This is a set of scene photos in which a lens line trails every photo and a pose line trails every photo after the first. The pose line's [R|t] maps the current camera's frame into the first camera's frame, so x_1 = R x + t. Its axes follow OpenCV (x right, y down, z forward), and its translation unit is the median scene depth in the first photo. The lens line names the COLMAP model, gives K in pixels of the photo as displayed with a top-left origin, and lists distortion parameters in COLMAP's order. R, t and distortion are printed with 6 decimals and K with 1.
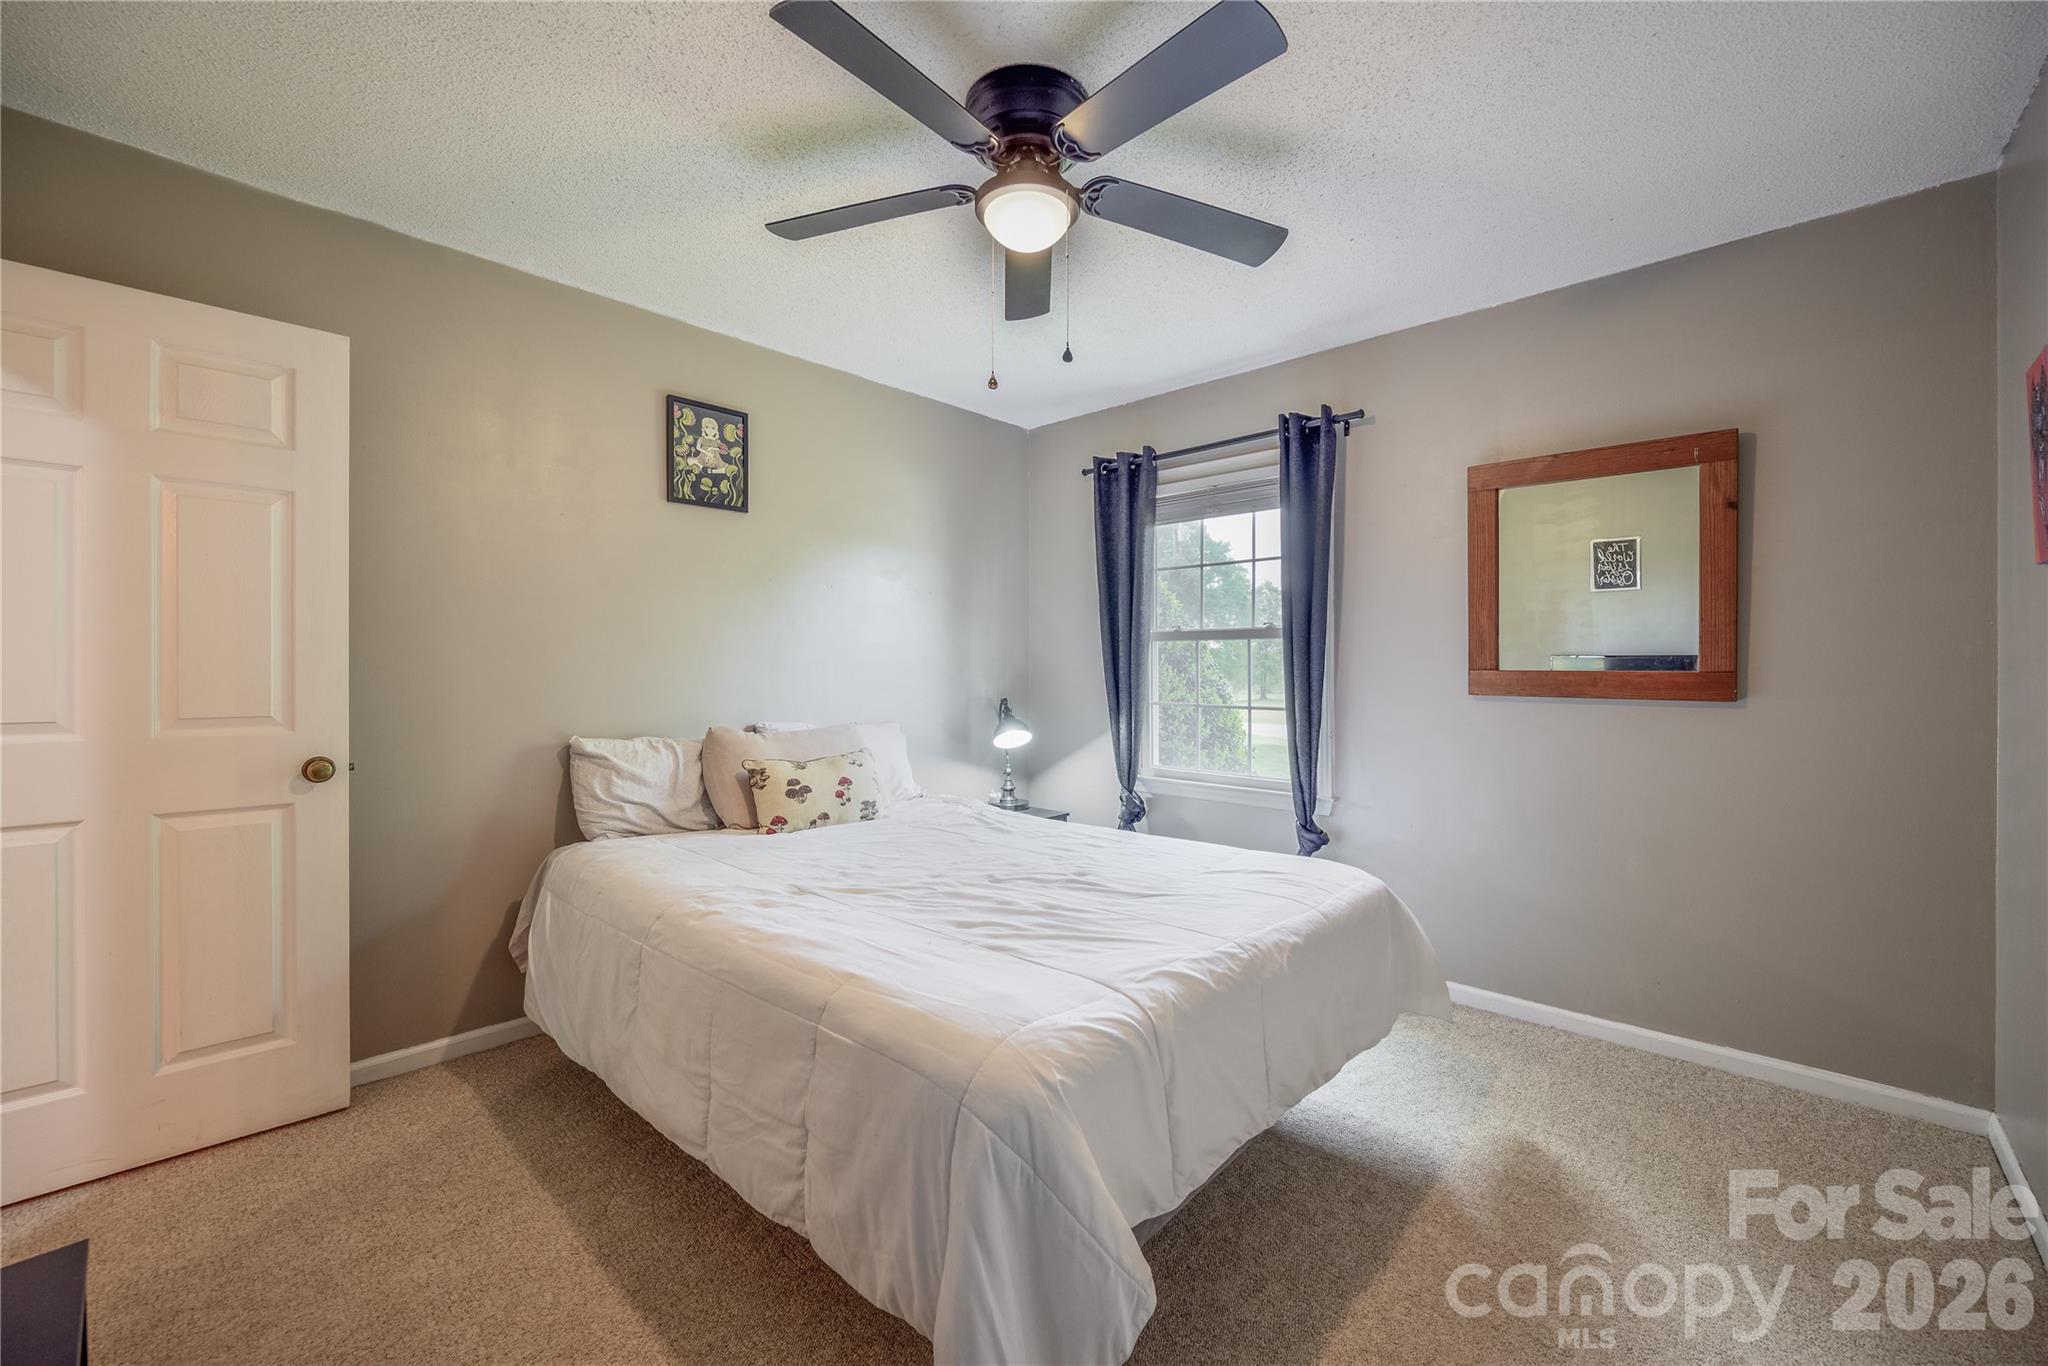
lens RADIAL K [[823.8, 0, 1039.2], [0, 823.8, 676.3], [0, 0, 1]] dist [-0.006417, -0.000265]
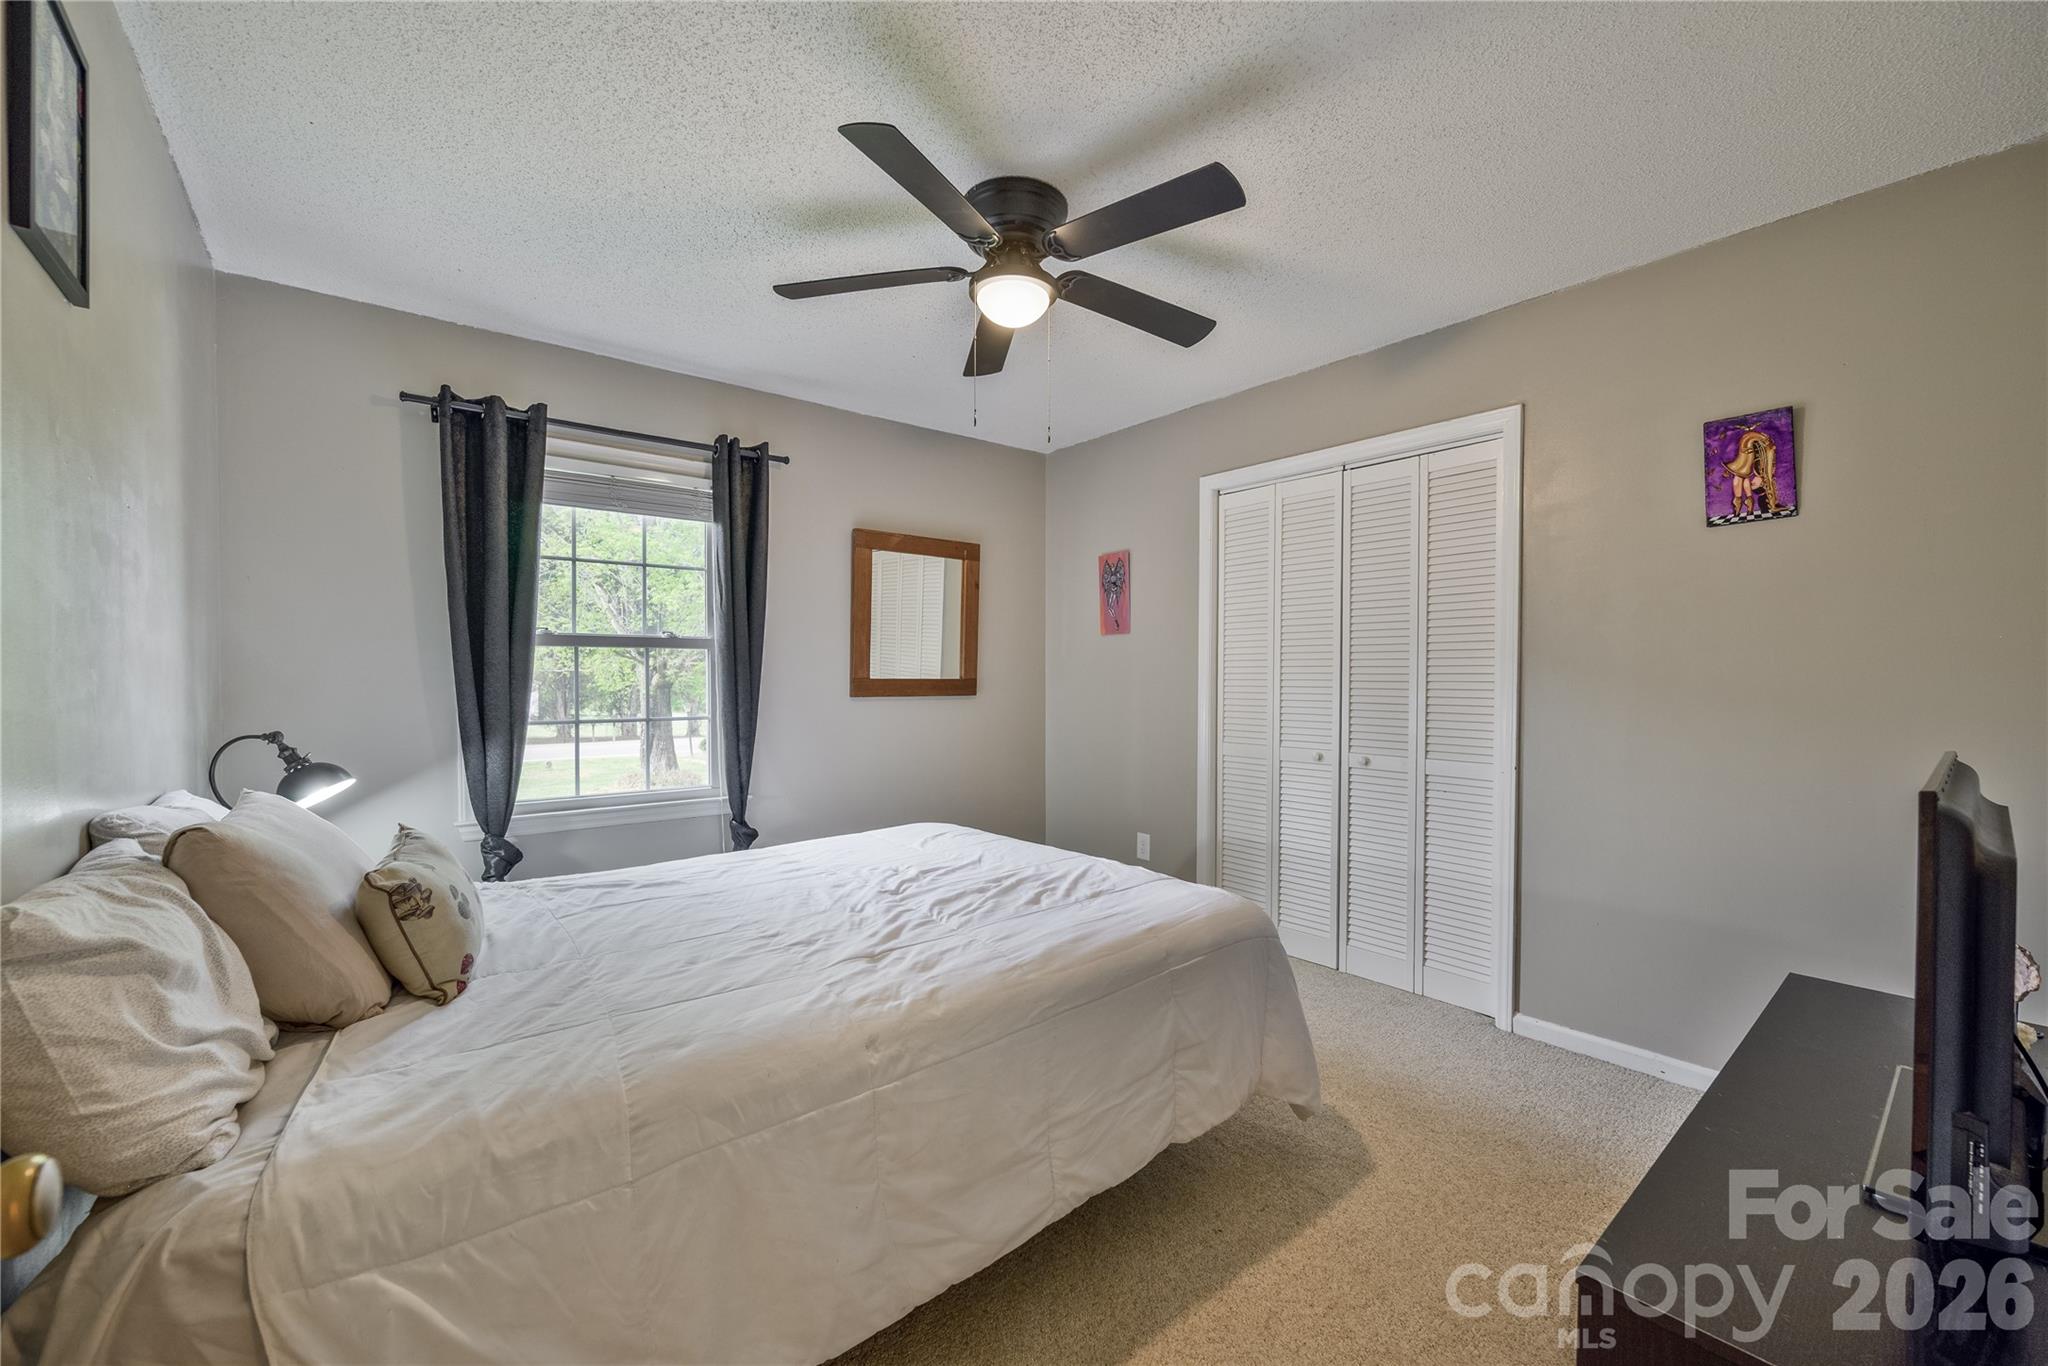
lens RADIAL K [[823.8, 0, 1041.0], [0, 823.8, 679.5], [0, 0, 1]] dist [-0.006417, -0.000265]
pose [[0.125592, -0.011372, 0.992017, -0.823423], [0.007168, 0.999919, 0.010555, -0.018155], [-0.992056, 0.005785, 0.125663, 0.553682]]
